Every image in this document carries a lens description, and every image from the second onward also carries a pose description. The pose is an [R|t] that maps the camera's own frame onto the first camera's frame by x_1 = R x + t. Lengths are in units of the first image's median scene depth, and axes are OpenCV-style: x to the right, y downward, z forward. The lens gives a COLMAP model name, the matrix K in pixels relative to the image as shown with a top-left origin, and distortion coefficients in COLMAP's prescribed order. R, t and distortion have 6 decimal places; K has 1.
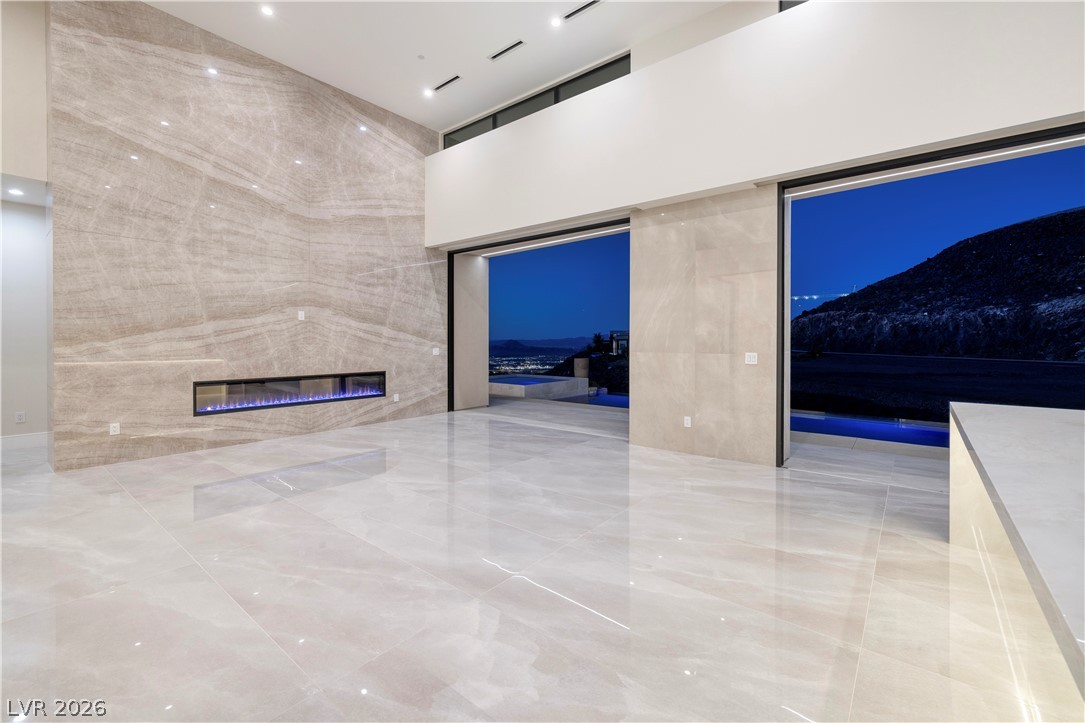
lens RADIAL K [[463.2, 0, 534.7], [0, 463.2, 361.9], [0, 0, 1]] dist [0.003007, -0.001184]
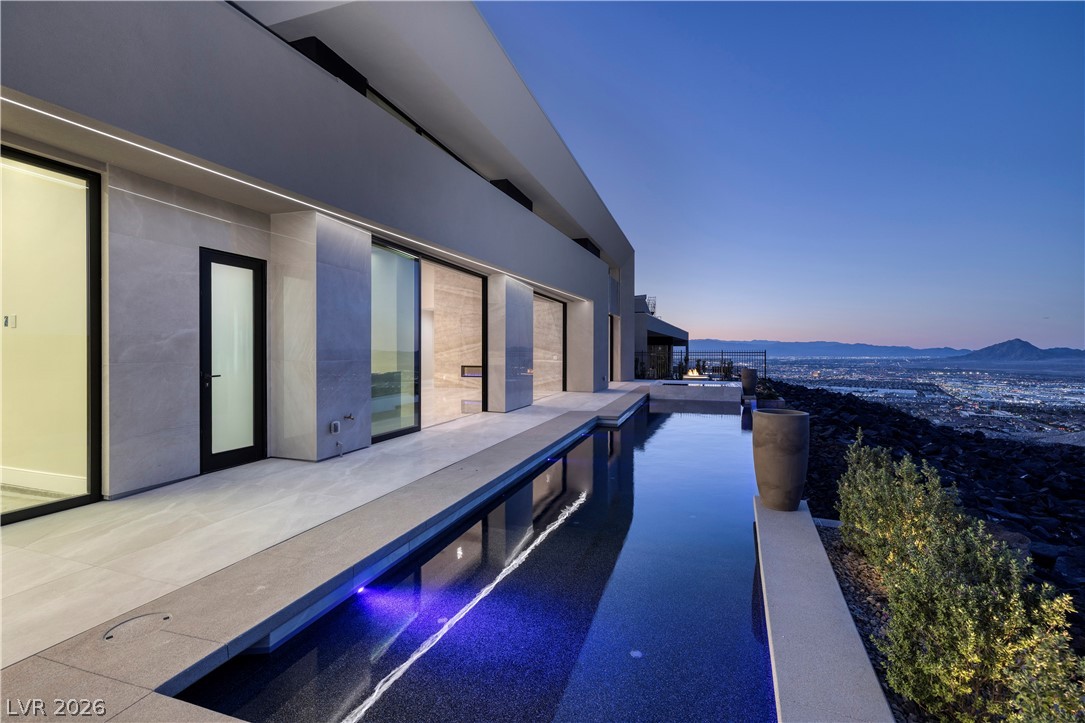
lens RADIAL K [[463.2, 0, 539.7], [0, 463.2, 353.3], [0, 0, 1]] dist [0.003007, -0.001184]
pose [[0.338550, 0.001983, -0.940946, 1.572236], [-0.043996, 0.998937, -0.013725, -0.011734], [0.939919, 0.046045, 0.338278, 0.317456]]
